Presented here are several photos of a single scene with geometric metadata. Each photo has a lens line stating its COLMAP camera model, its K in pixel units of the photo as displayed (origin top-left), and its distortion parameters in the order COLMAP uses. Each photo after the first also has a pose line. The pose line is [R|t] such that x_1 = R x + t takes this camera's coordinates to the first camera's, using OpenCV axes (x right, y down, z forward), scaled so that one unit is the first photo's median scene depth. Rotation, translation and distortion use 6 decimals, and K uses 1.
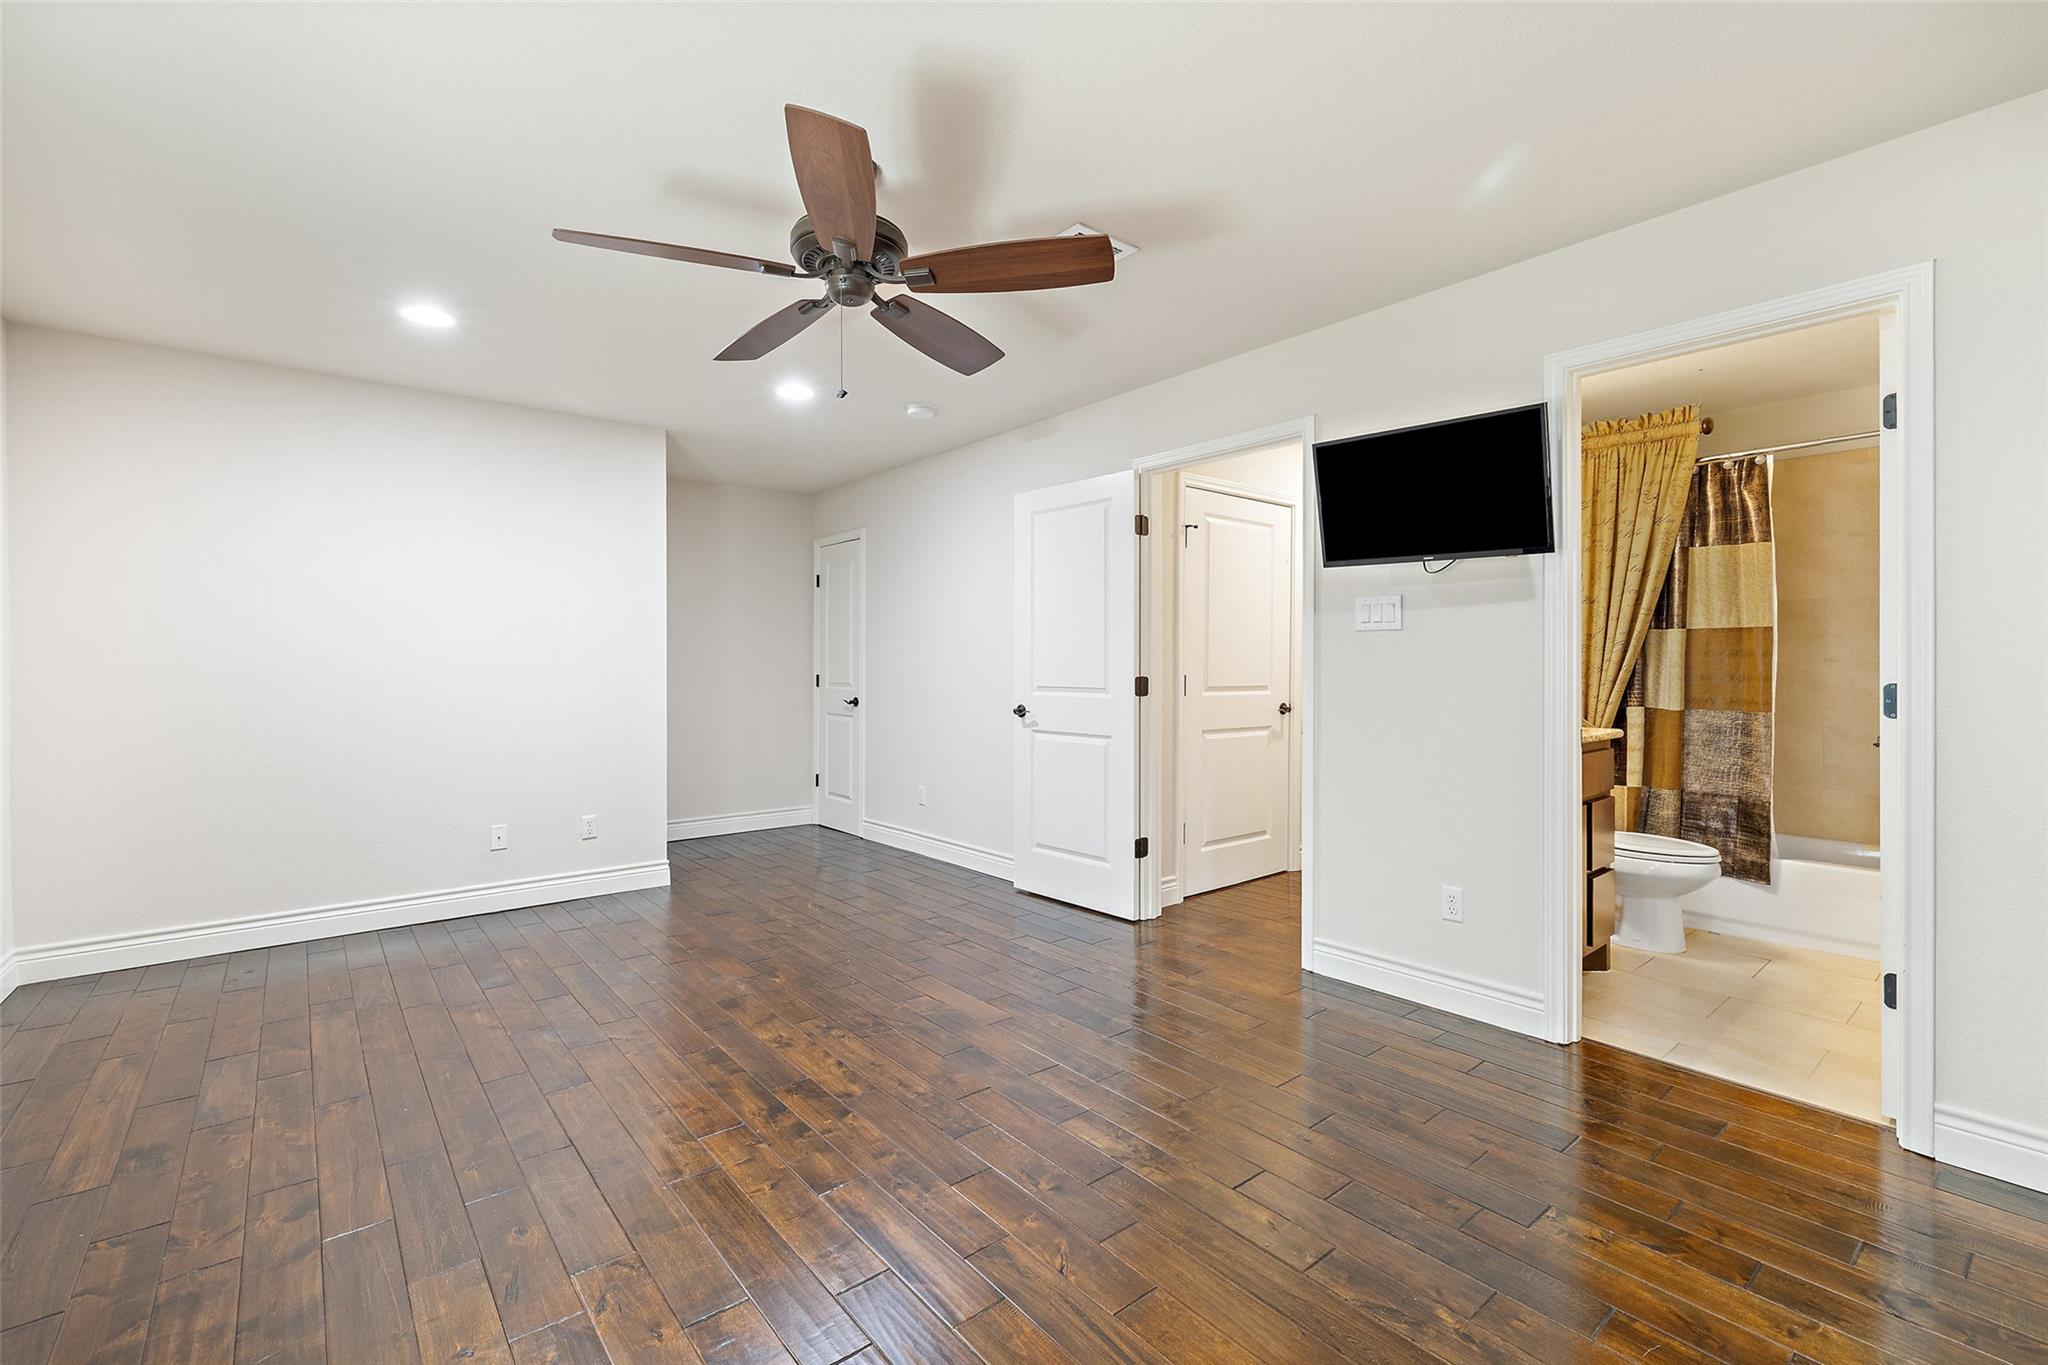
lens RADIAL K [[890.1, 0, 1022.9], [0, 890.1, 680.6], [0, 0, 1]] dist [-0.002964, 0.001815]
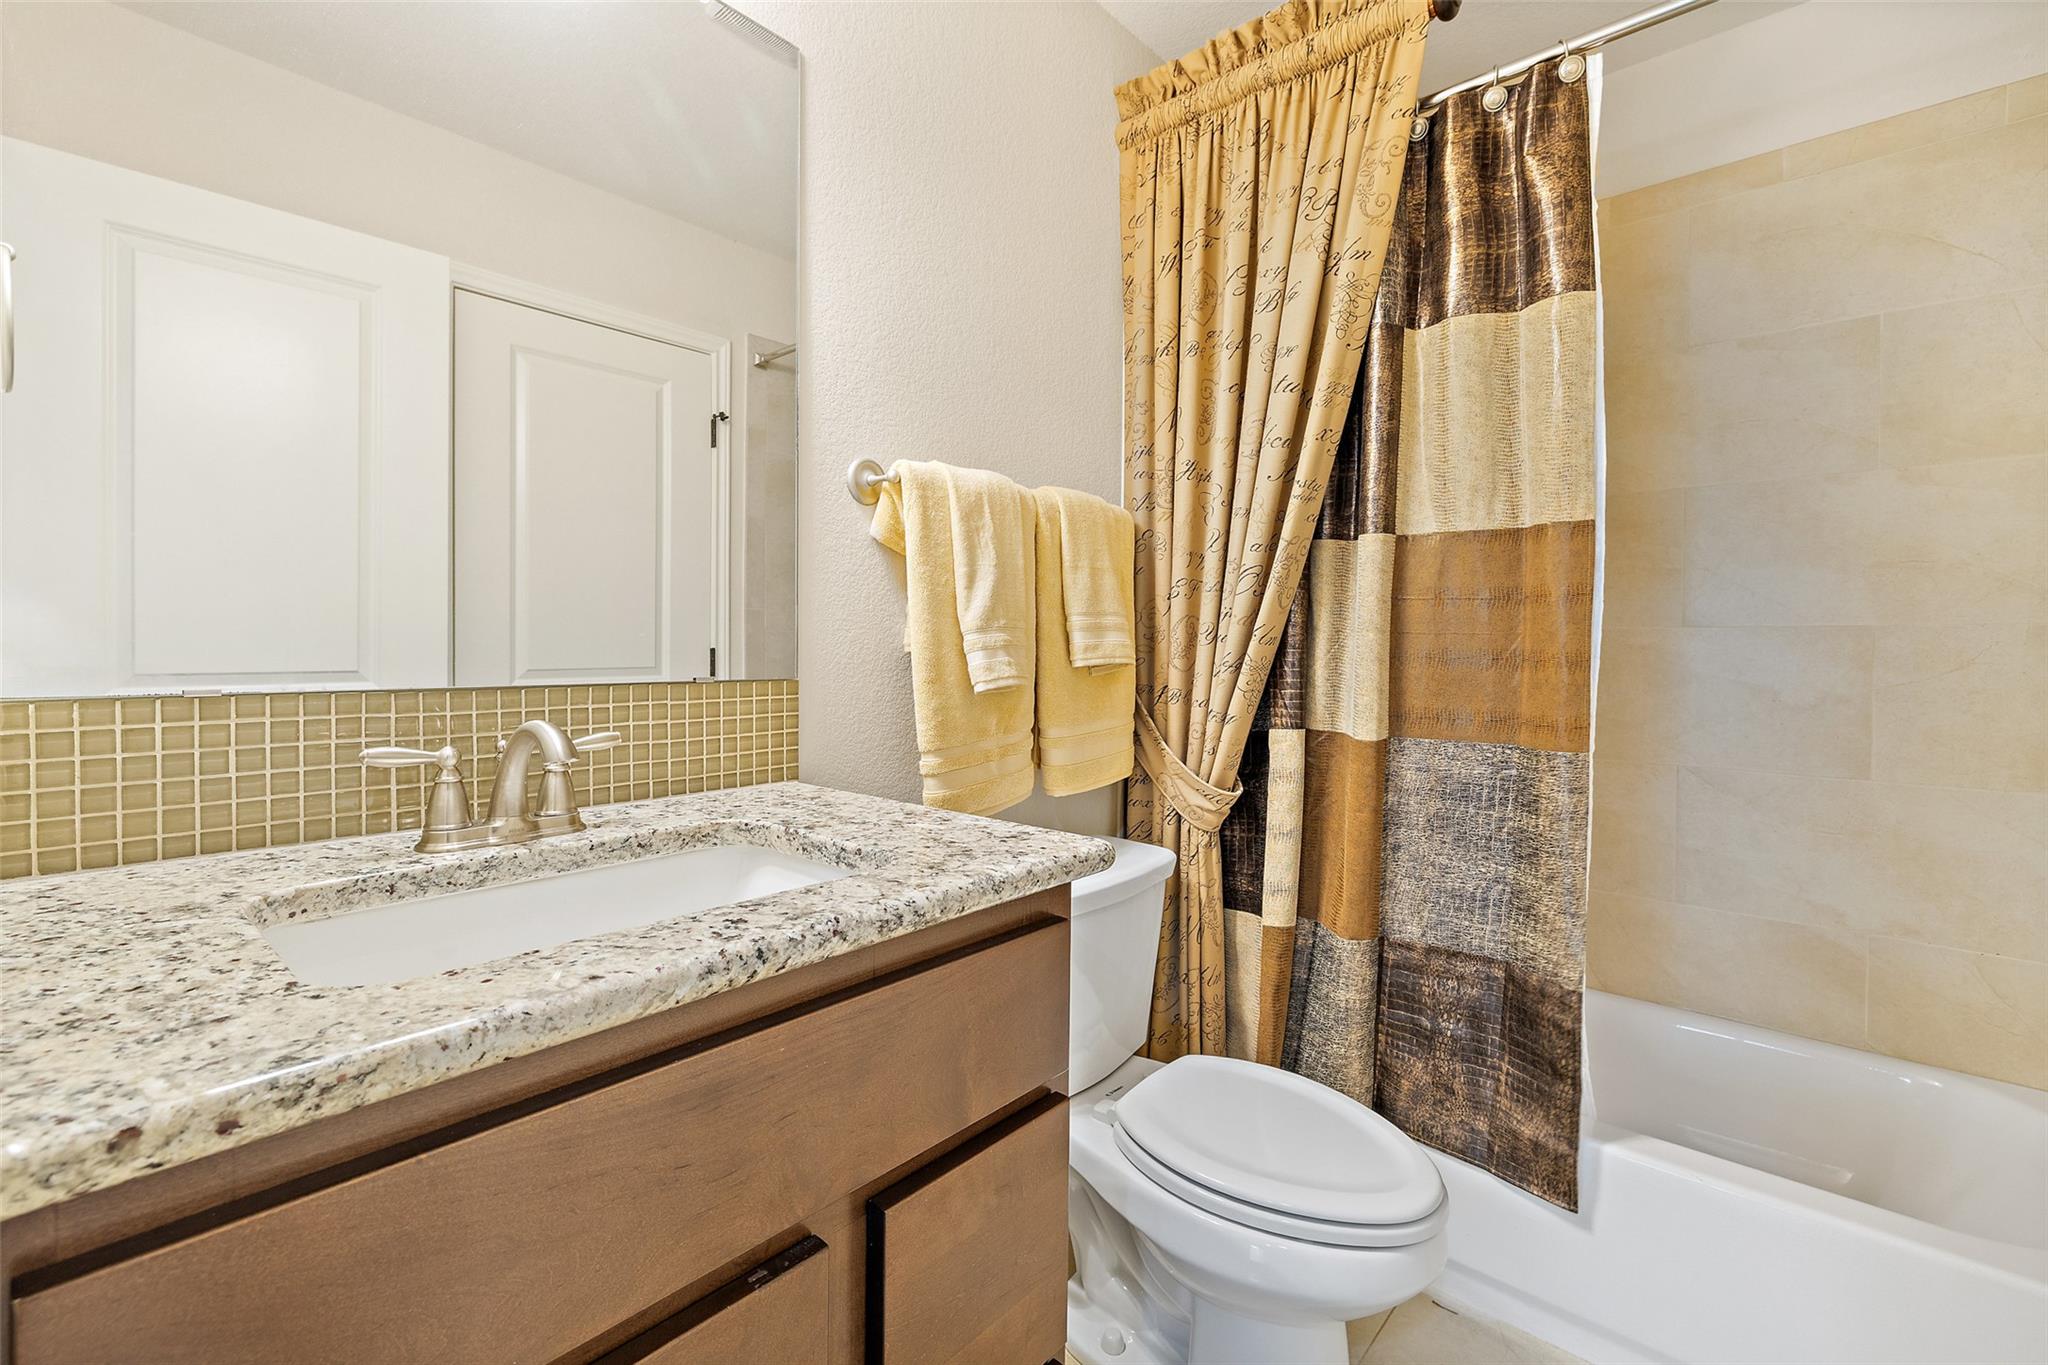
lens RADIAL K [[890.1, 0, 1023.2], [0, 890.1, 673.1], [0, 0, 1]] dist [-0.002964, 0.001815]
pose [[0.985756, 0.009935, 0.167890, 0.519059], [-0.011242, 0.999913, 0.006837, 0.002544], [-0.167808, -0.008627, 0.985782, 0.639347]]
